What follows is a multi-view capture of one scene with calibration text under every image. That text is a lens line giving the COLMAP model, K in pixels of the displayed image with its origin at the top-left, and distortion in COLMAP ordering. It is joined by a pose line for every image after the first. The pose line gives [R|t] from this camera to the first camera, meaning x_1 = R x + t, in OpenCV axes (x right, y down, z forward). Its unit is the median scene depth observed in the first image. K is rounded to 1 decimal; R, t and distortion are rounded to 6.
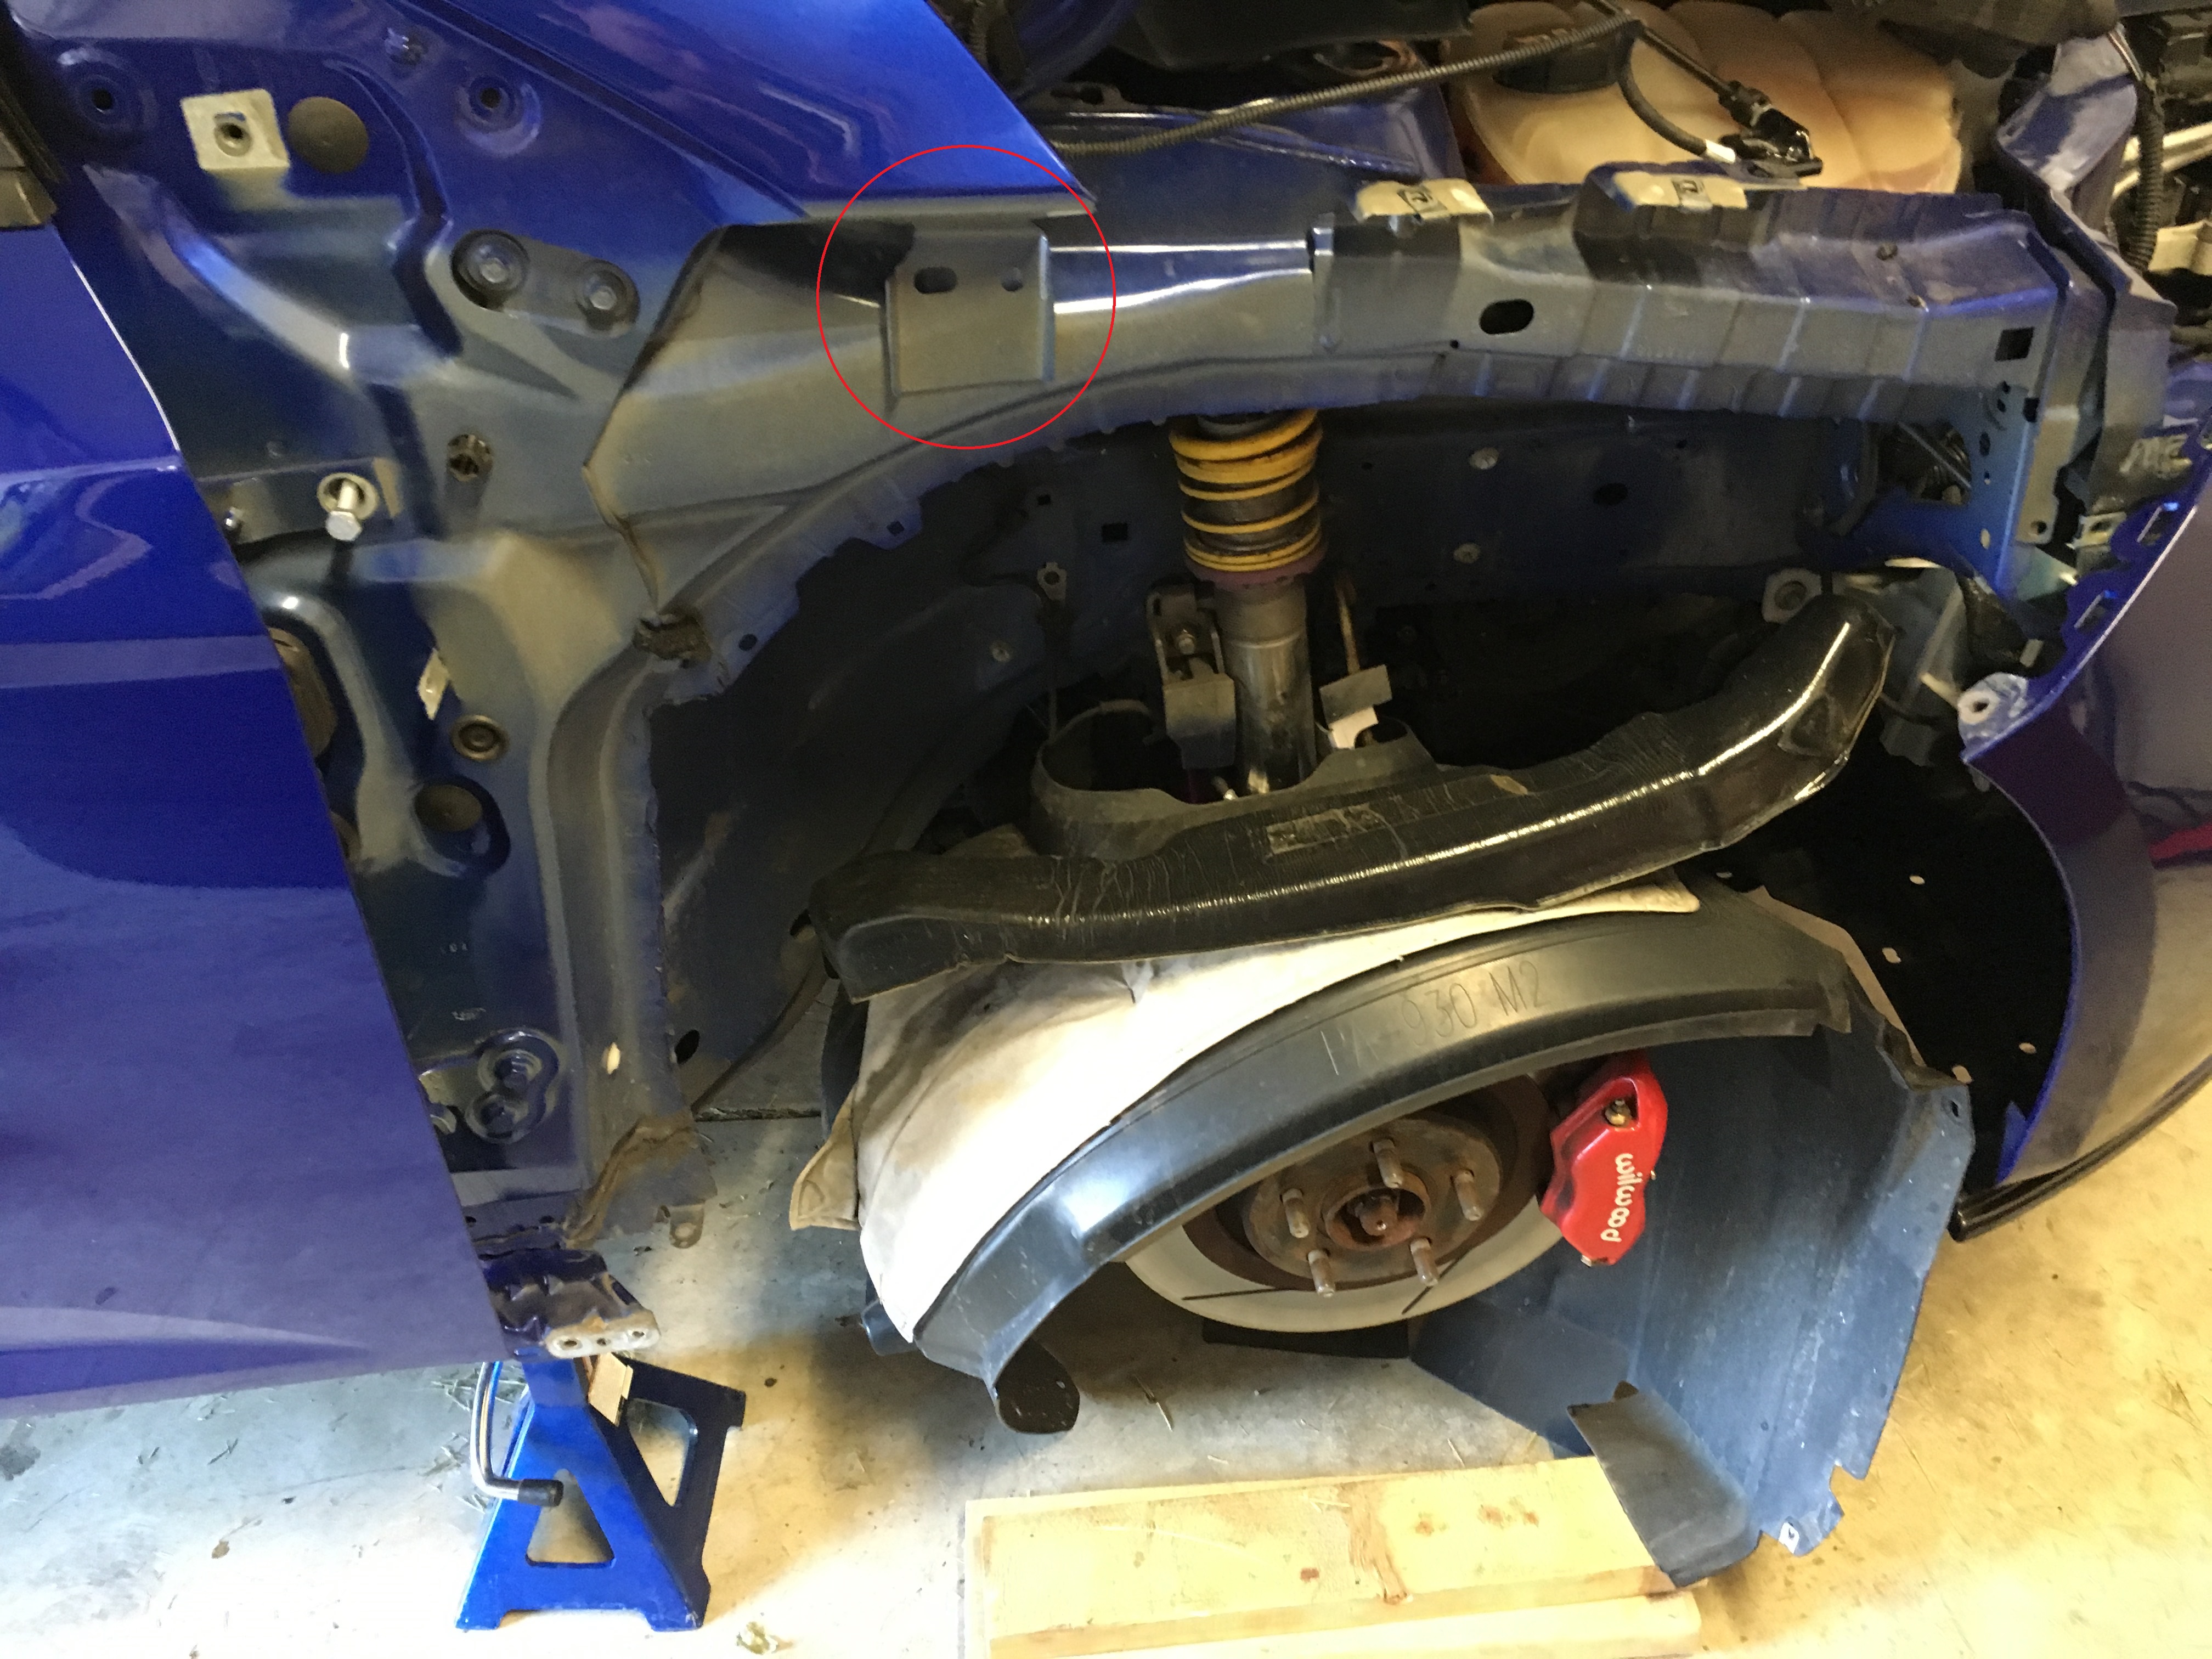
lens RADIAL K [[1916.6, 0, 1106.0], [0, 1916.6, 829.5], [0, 0, 1]] dist [0.077460, -0.097894]
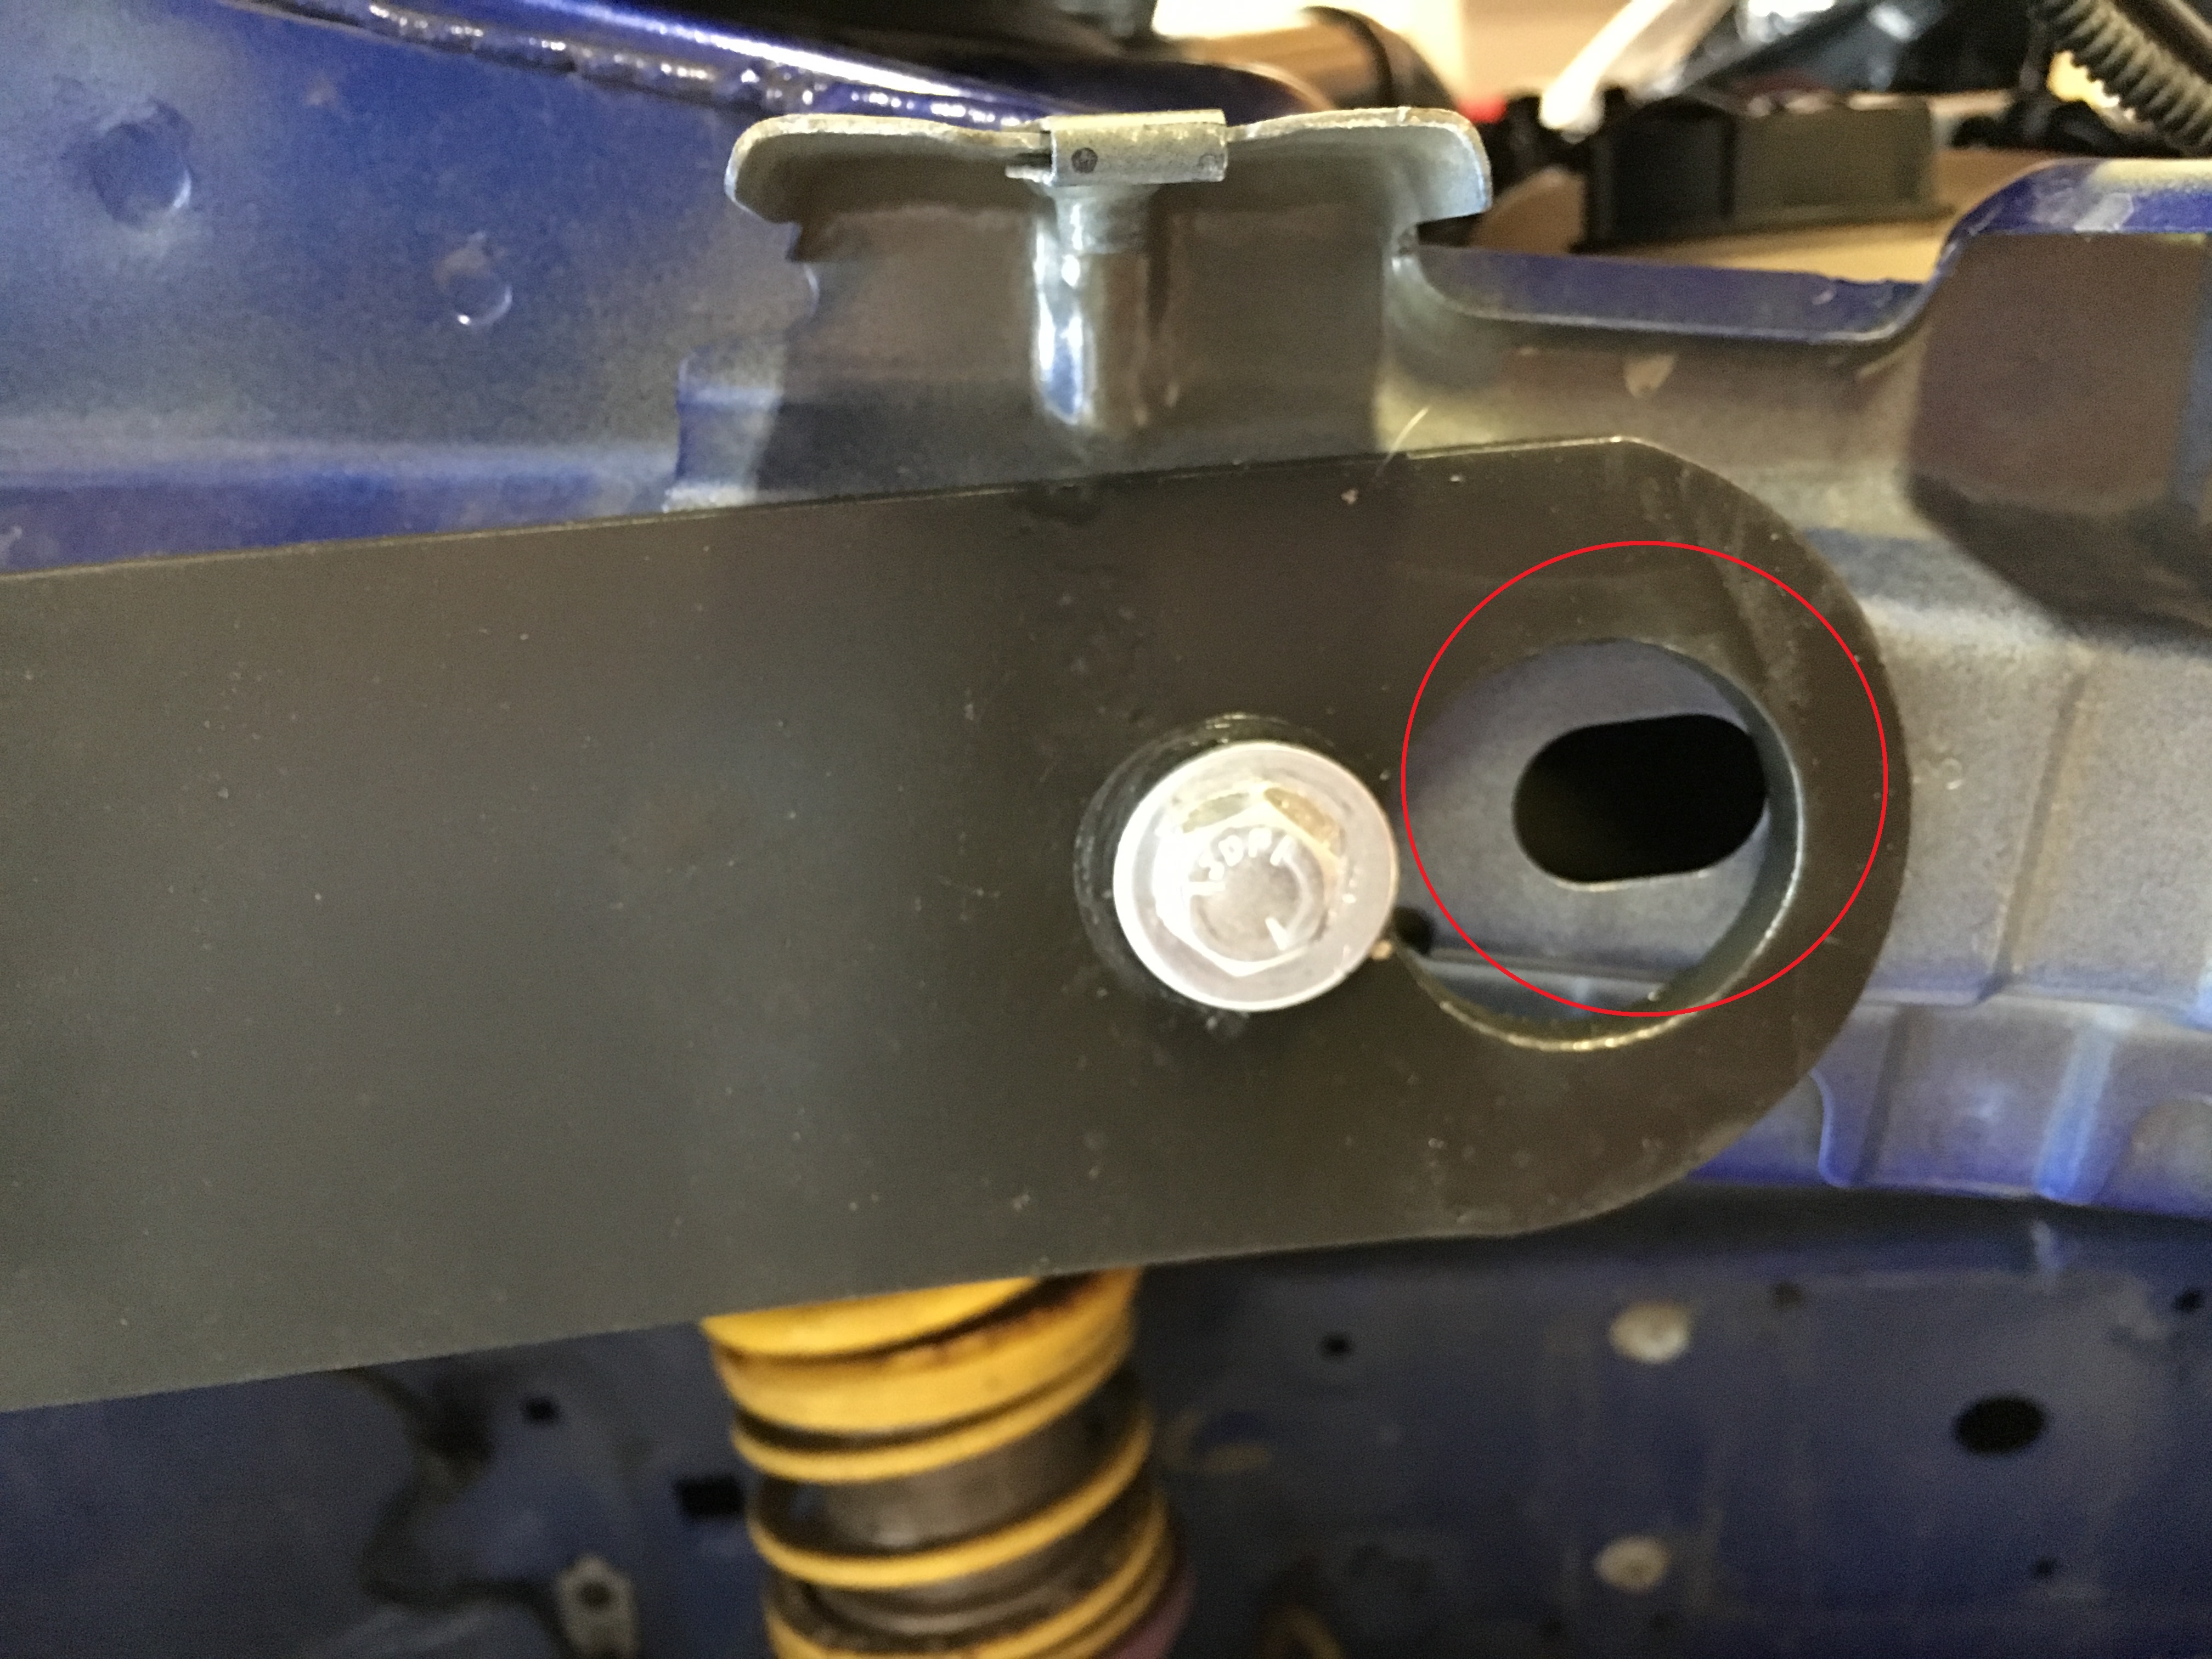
lens RADIAL K [[1975.6, 0, 1106.0], [0, 1975.6, 829.5], [0, 0, 1]] dist [0.014426, 0.018417]
pose [[0.995768, -0.005574, -0.091729, 0.158559], [-0.029637, 0.925349, -0.377955, -0.168098], [0.086988, 0.379075, 0.921268, 0.749026]]
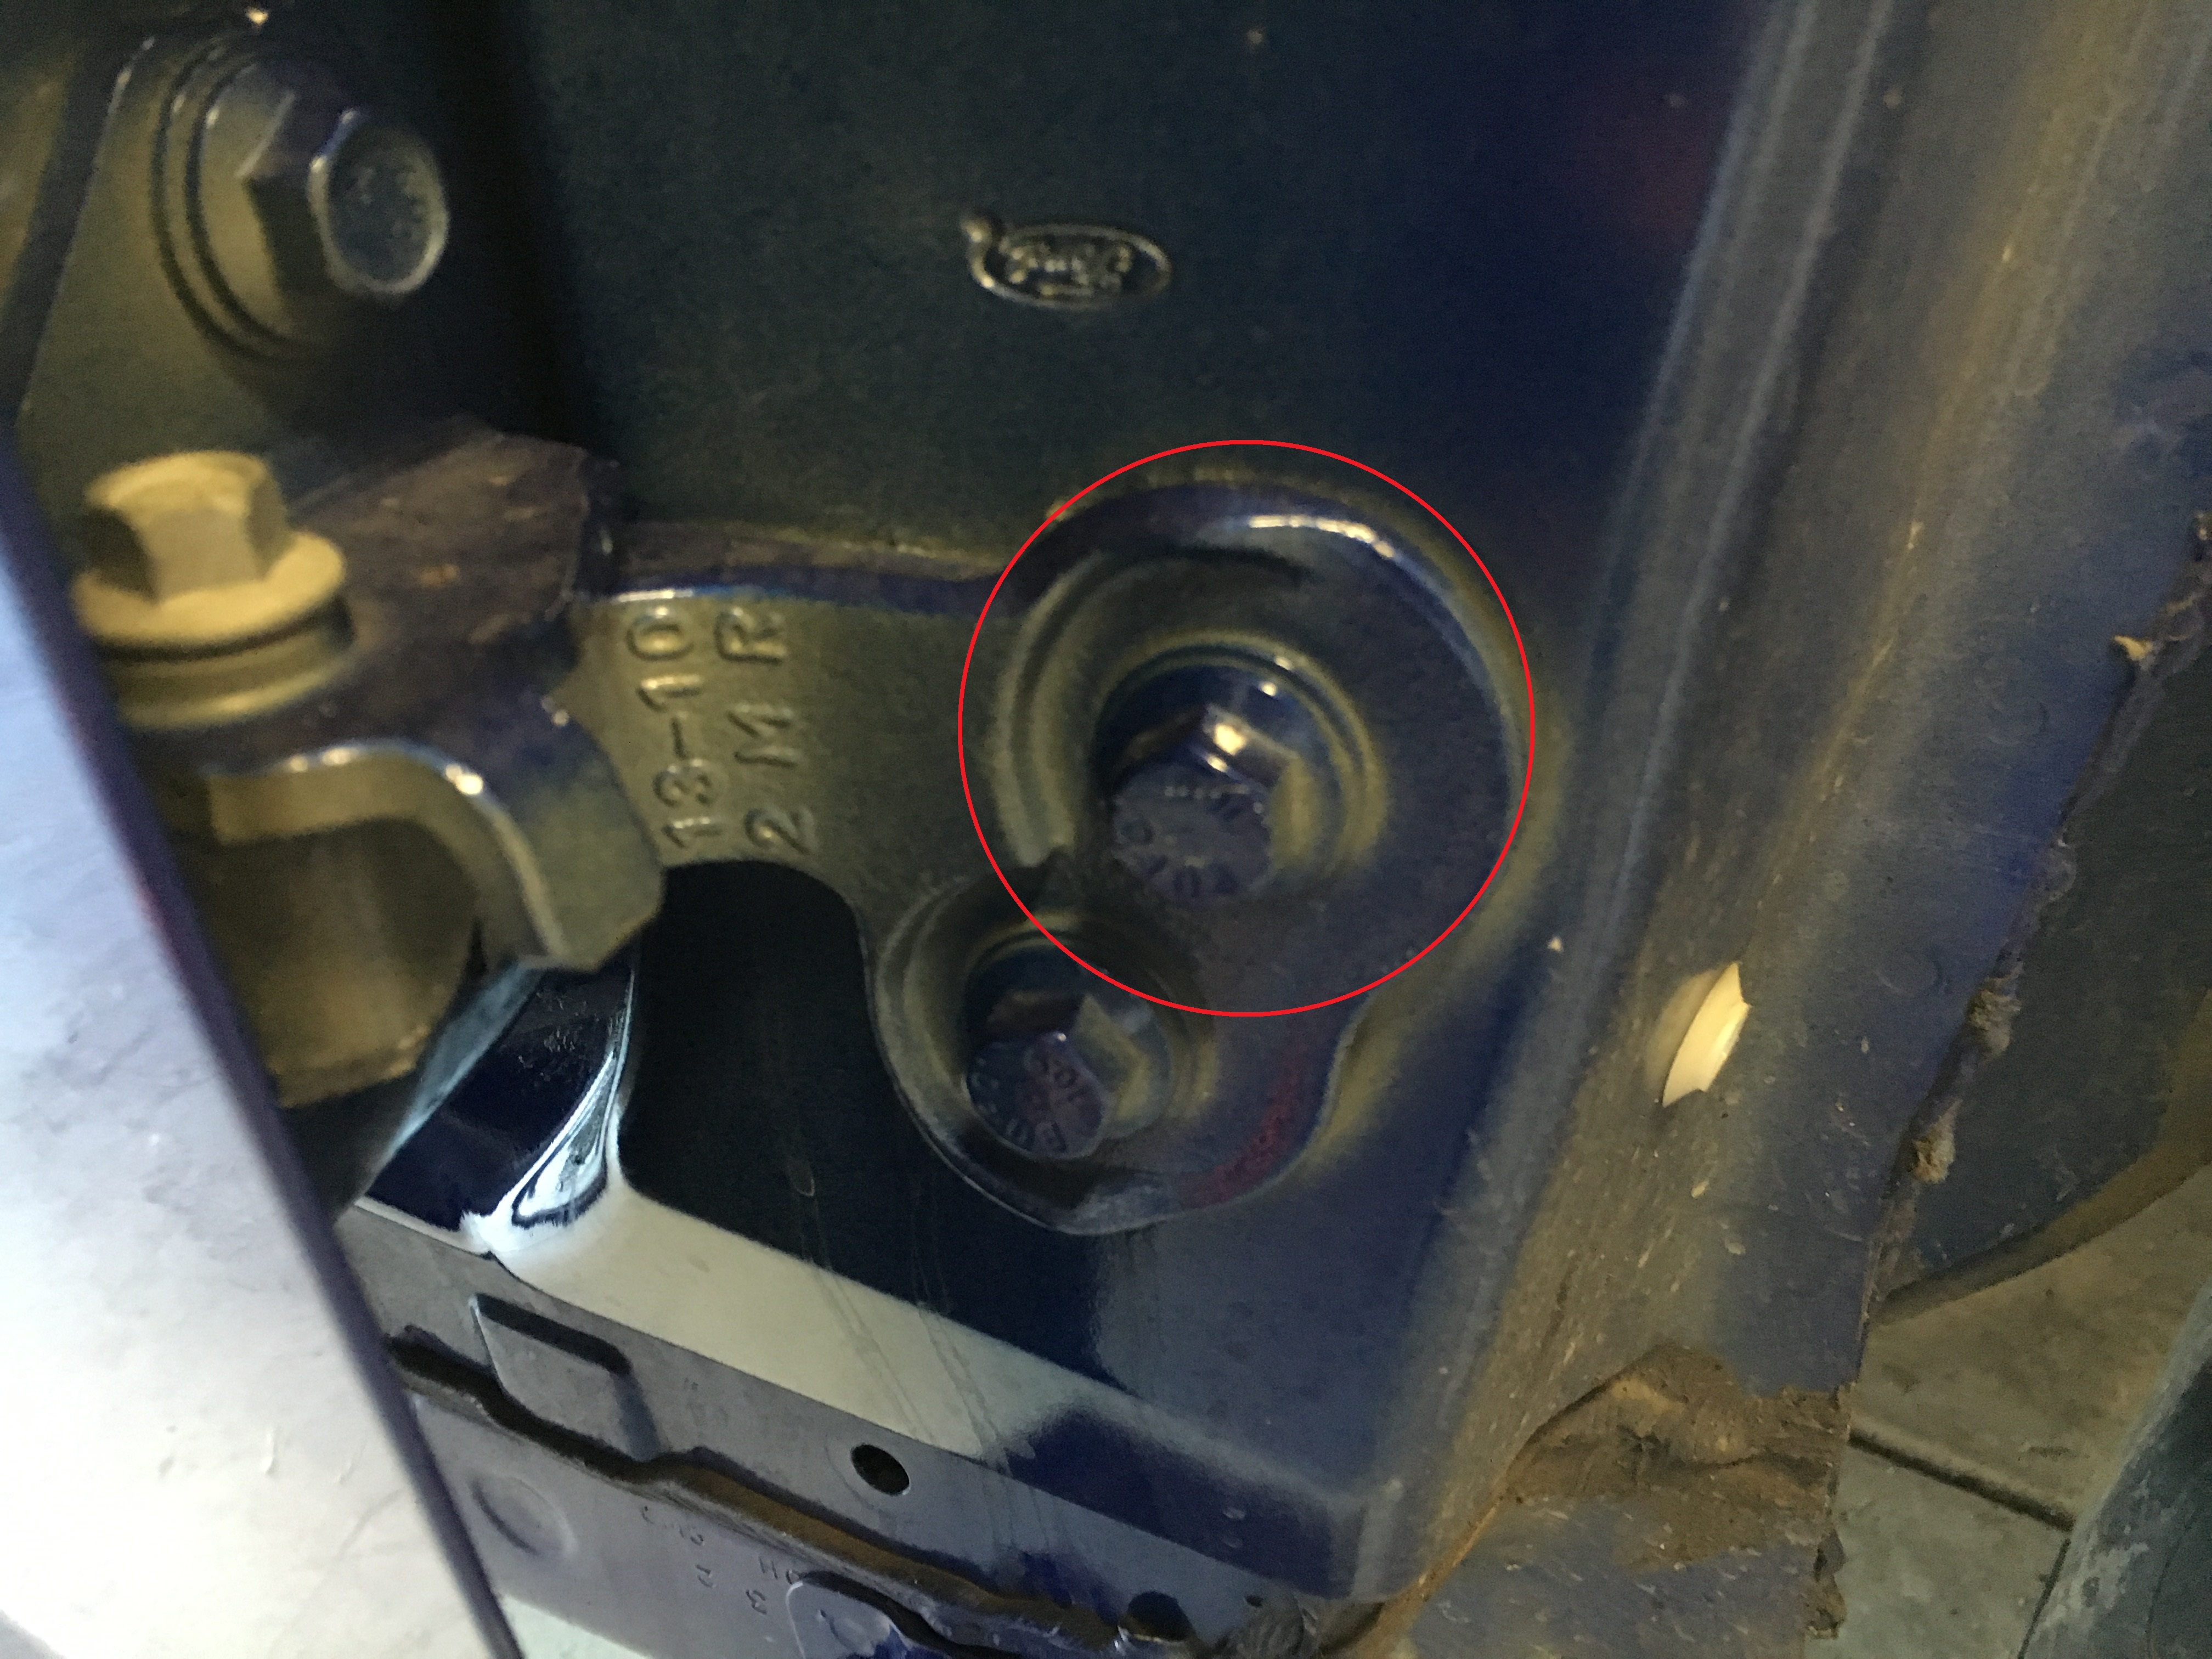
lens RADIAL K [[1916.6, 0, 1106.0], [0, 1916.6, 829.5], [0, 0, 1]] dist [0.077460, -0.097894]
pose [[0.864165, 0.275889, -0.420836, -0.274432], [-0.317221, 0.947877, -0.029994, 0.148625], [0.390626, 0.159418, 0.906641, 0.946919]]
